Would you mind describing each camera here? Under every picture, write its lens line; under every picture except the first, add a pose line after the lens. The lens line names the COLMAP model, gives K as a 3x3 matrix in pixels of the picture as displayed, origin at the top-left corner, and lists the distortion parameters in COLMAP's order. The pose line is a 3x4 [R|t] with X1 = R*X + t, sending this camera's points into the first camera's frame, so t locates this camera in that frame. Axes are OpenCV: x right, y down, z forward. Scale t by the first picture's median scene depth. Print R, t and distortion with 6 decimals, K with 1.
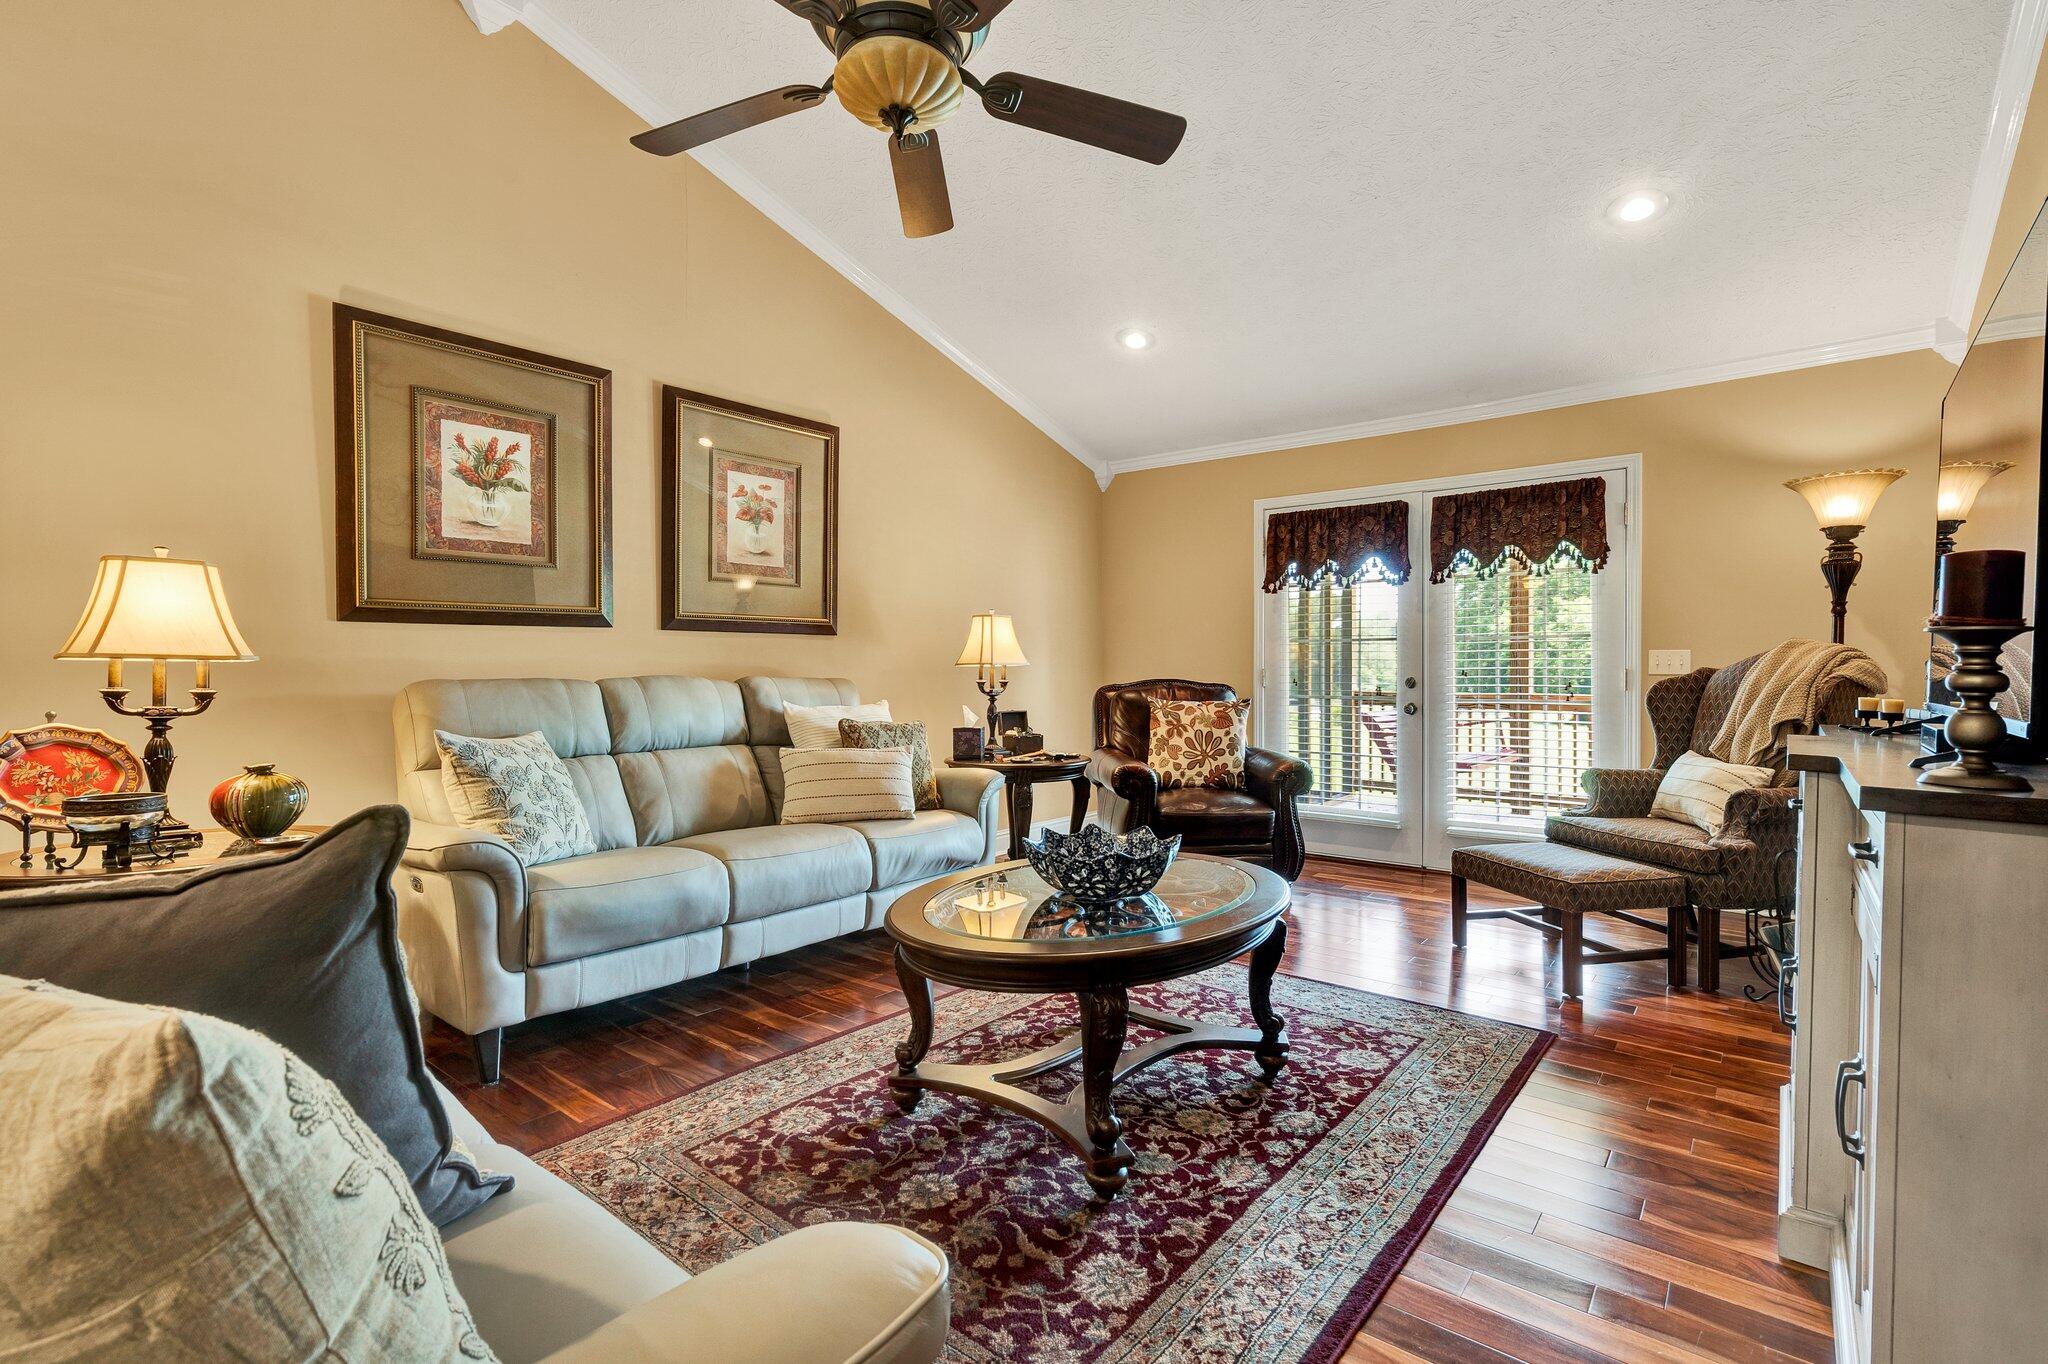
lens RADIAL K [[934.2, 0, 1032.0], [0, 934.2, 679.6], [0, 0, 1]] dist [-0.002611, 0.002005]
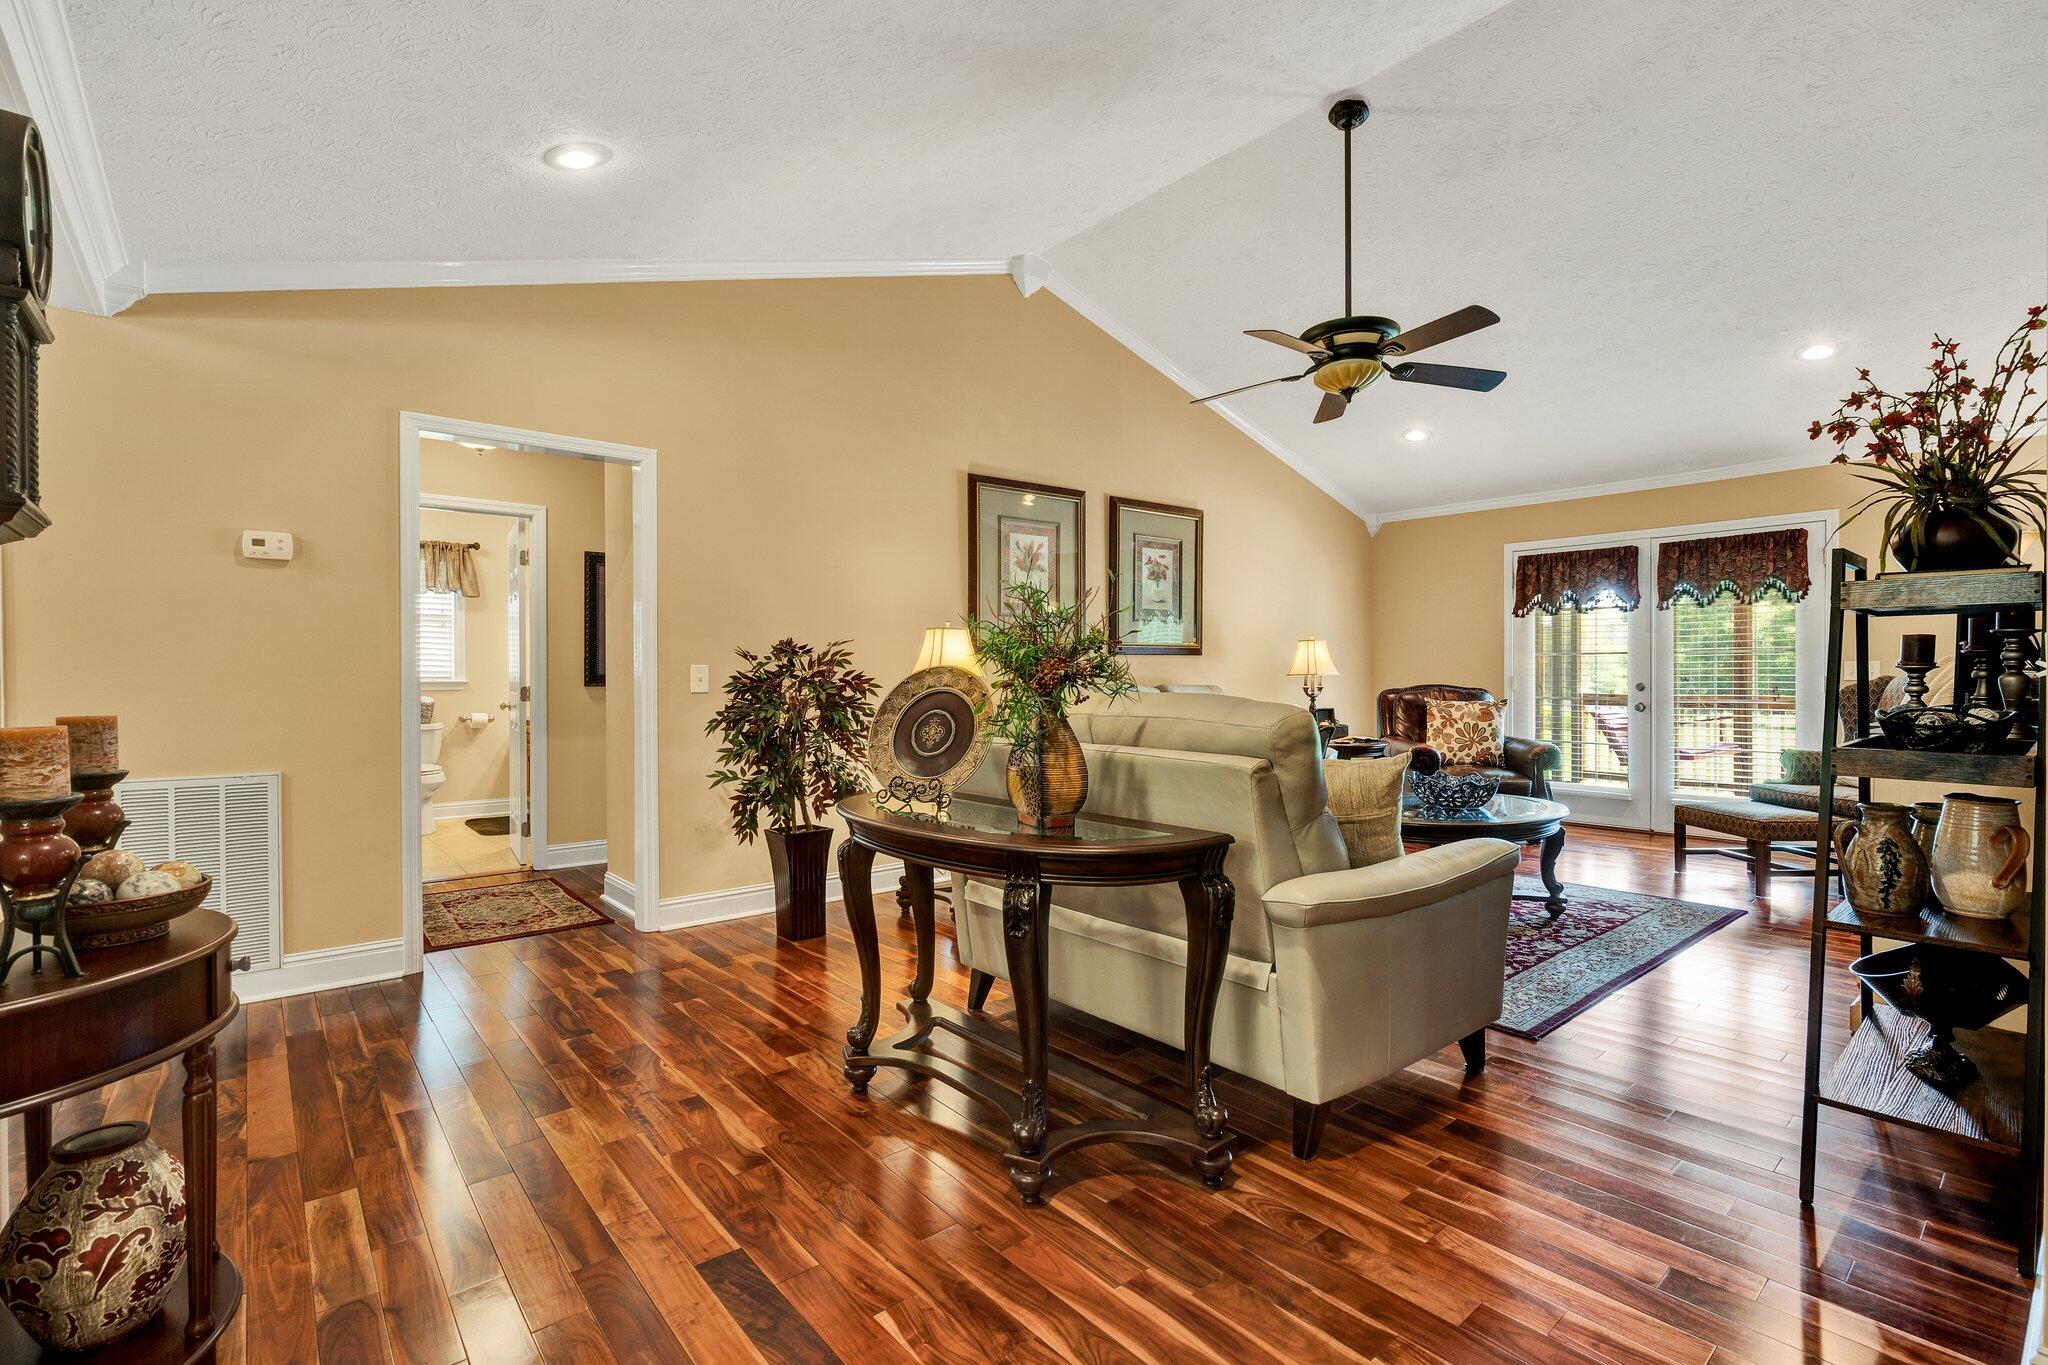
lens RADIAL K [[934.2, 0, 1030.1], [0, 934.2, 688.4], [0, 0, 1]] dist [-0.002611, 0.002005]
pose [[0.982647, -0.001717, -0.185475, -0.234180], [0.002925, 0.999976, 0.006240, -0.006587], [0.185460, -0.006674, 0.982629, -0.540622]]
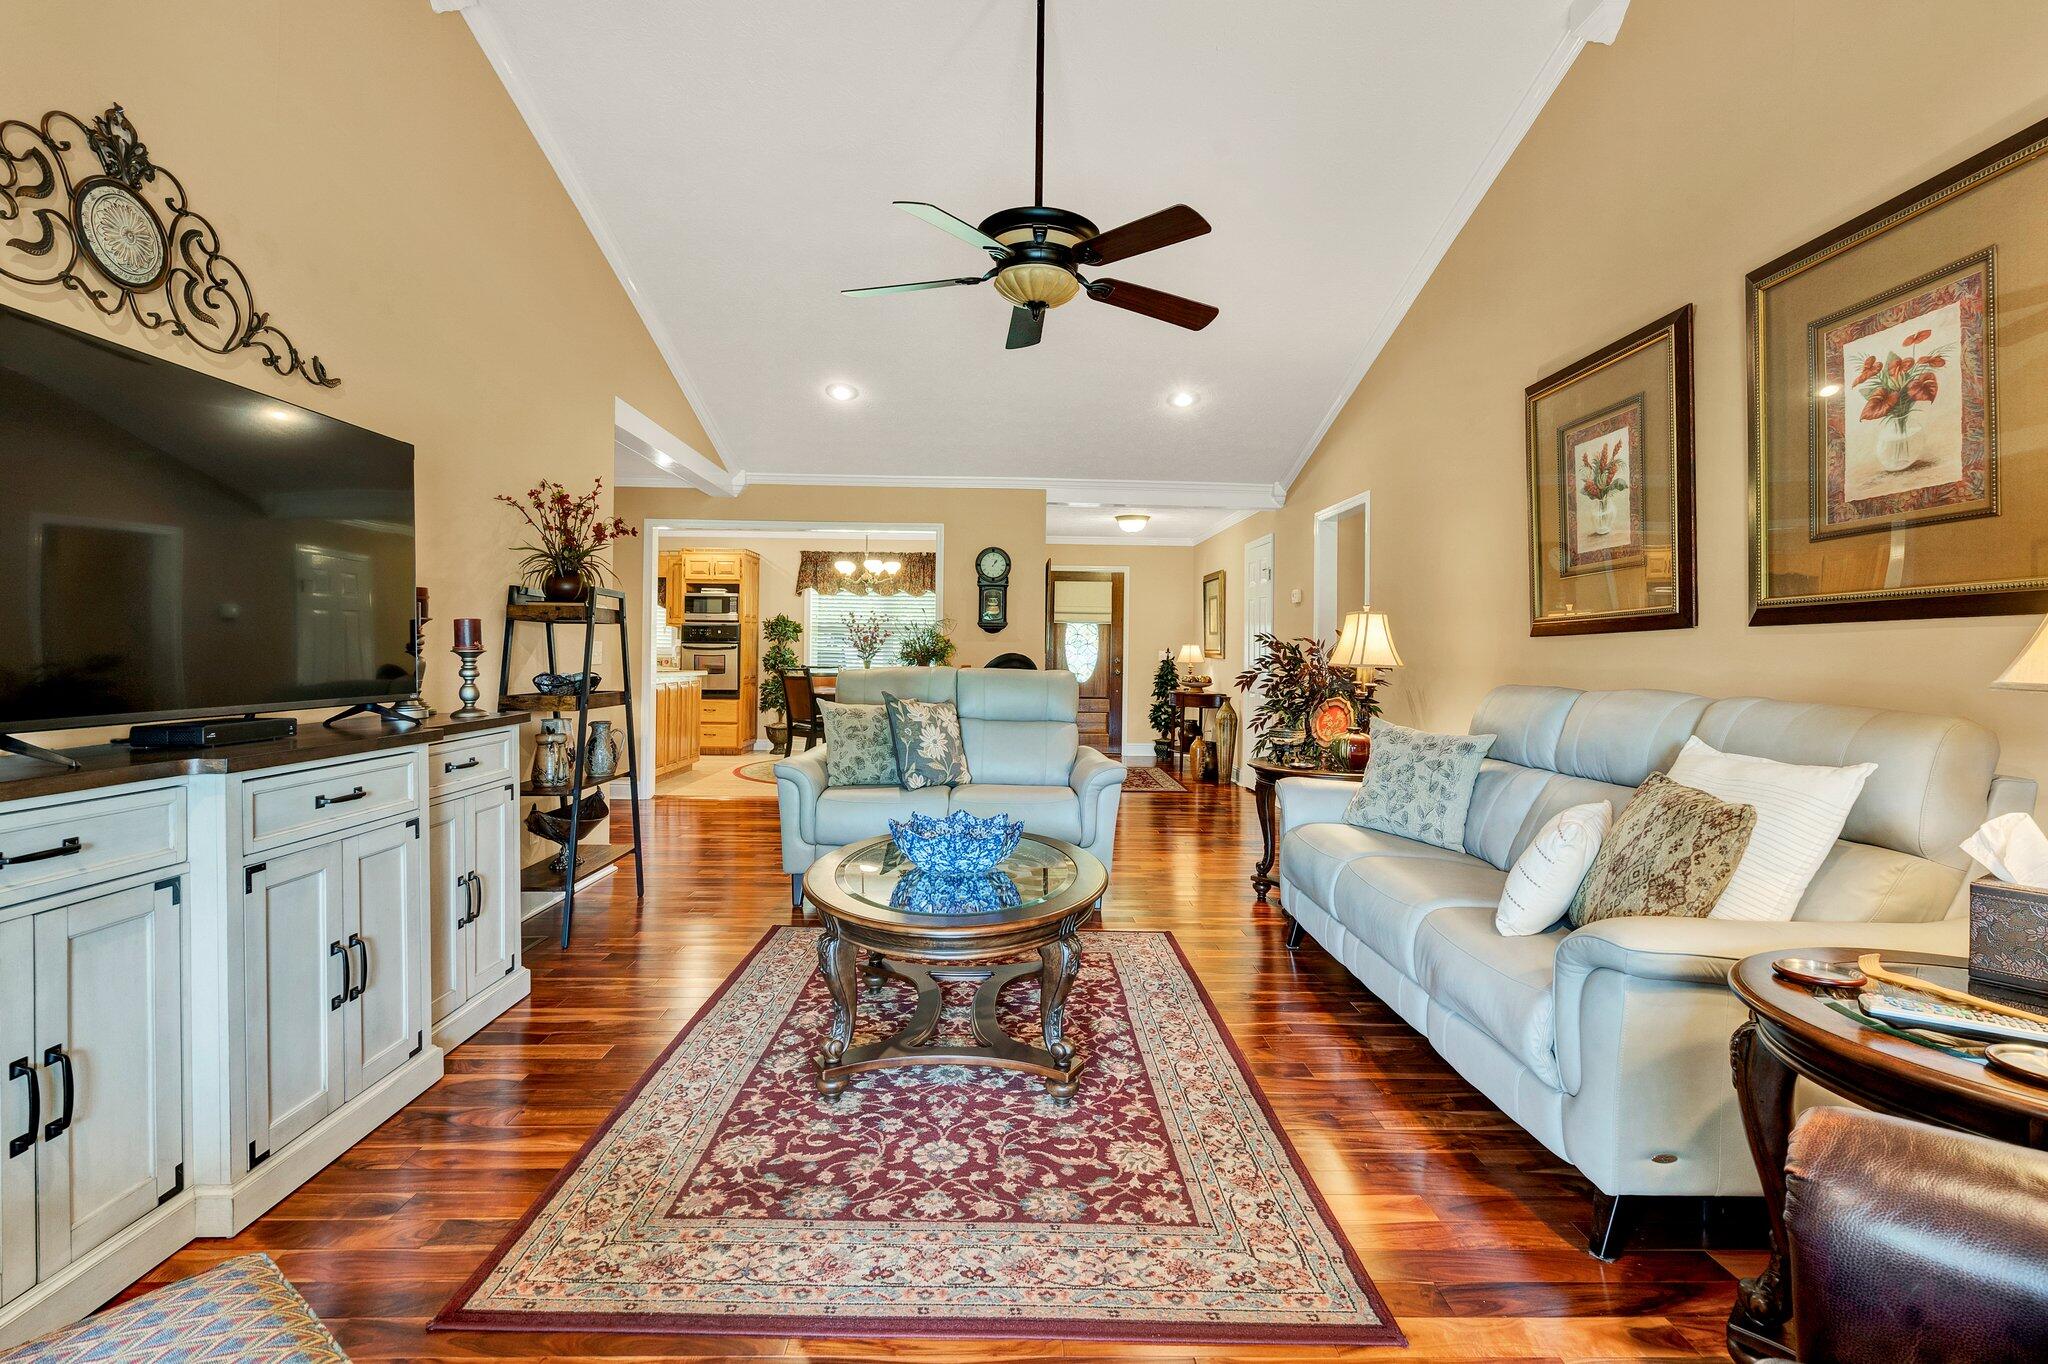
lens RADIAL K [[934.2, 0, 1009.4], [0, 934.2, 645.7], [0, 0, 1]] dist [-0.002611, 0.002005]
pose [[-0.768237, -0.016084, -0.639963, 0.464321], [-0.018209, 0.999829, -0.003269, -0.026041], [0.639906, 0.009141, -0.768399, 1.164744]]
